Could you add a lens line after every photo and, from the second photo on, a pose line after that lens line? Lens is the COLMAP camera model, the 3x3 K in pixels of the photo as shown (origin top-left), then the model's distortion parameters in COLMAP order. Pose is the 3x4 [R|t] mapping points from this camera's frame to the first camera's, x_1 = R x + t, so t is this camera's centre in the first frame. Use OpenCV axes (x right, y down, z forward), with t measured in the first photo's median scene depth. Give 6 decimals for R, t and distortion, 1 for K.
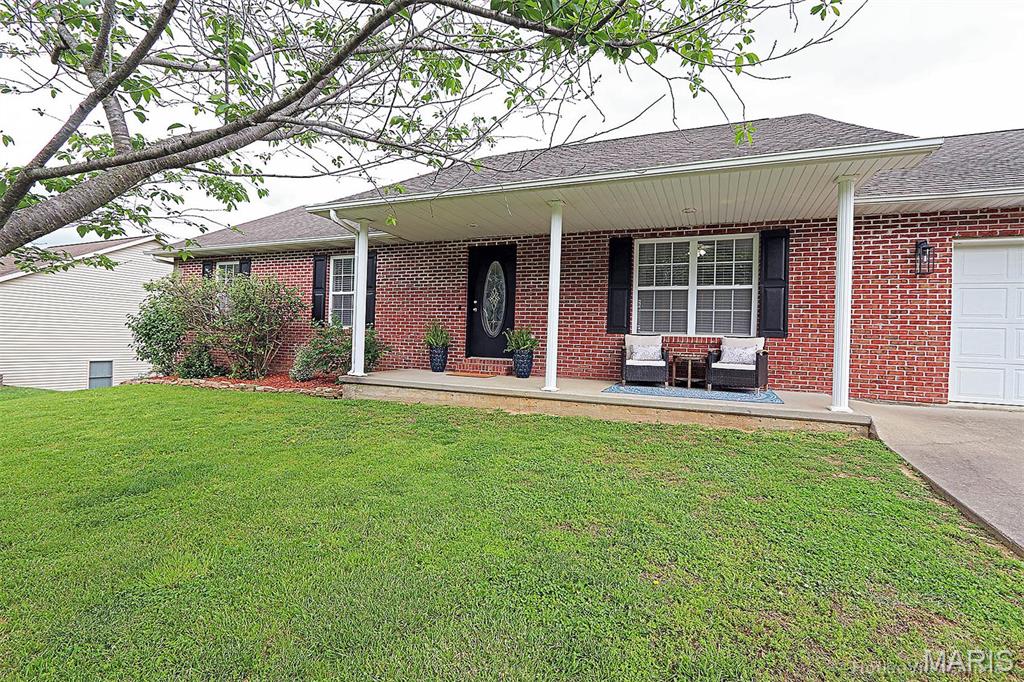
lens RADIAL K [[471.9, 0, 504.8], [0, 471.9, 337.7], [0, 0, 1]] dist [-0.015645, 0.002357]
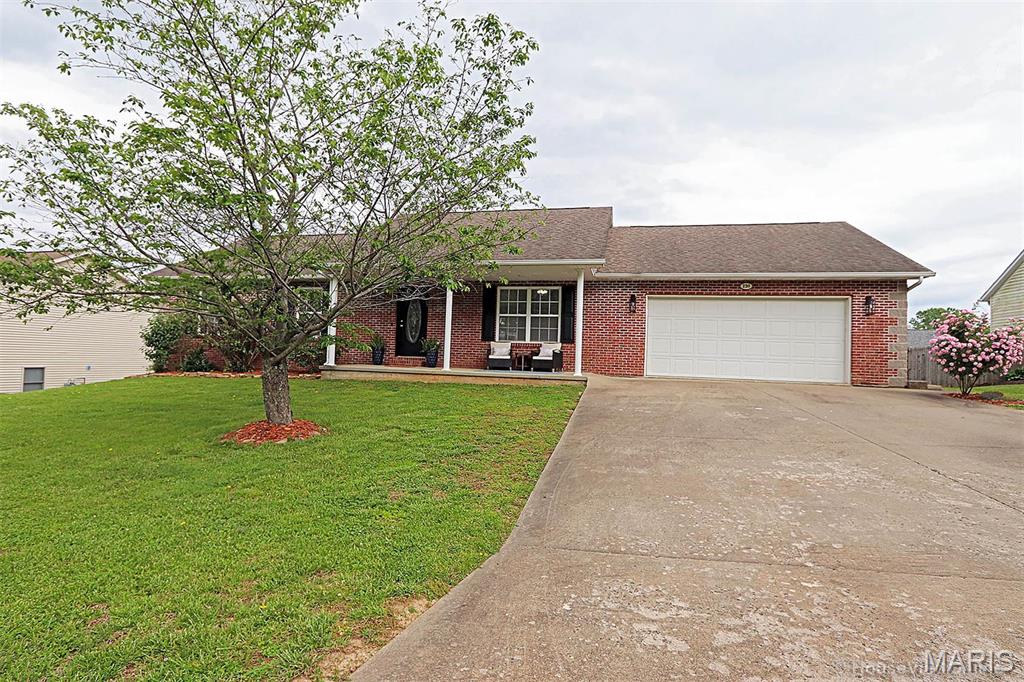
lens RADIAL K [[549.9, 0, 507.2], [0, 549.9, 344.5], [0, 0, 1]] dist [-0.004428, -0.000632]
pose [[0.986030, 0.005688, 0.166473, -0.024850], [-0.002853, 0.999847, -0.017263, 0.039259], [-0.166546, 0.016547, 0.985895, -1.036546]]
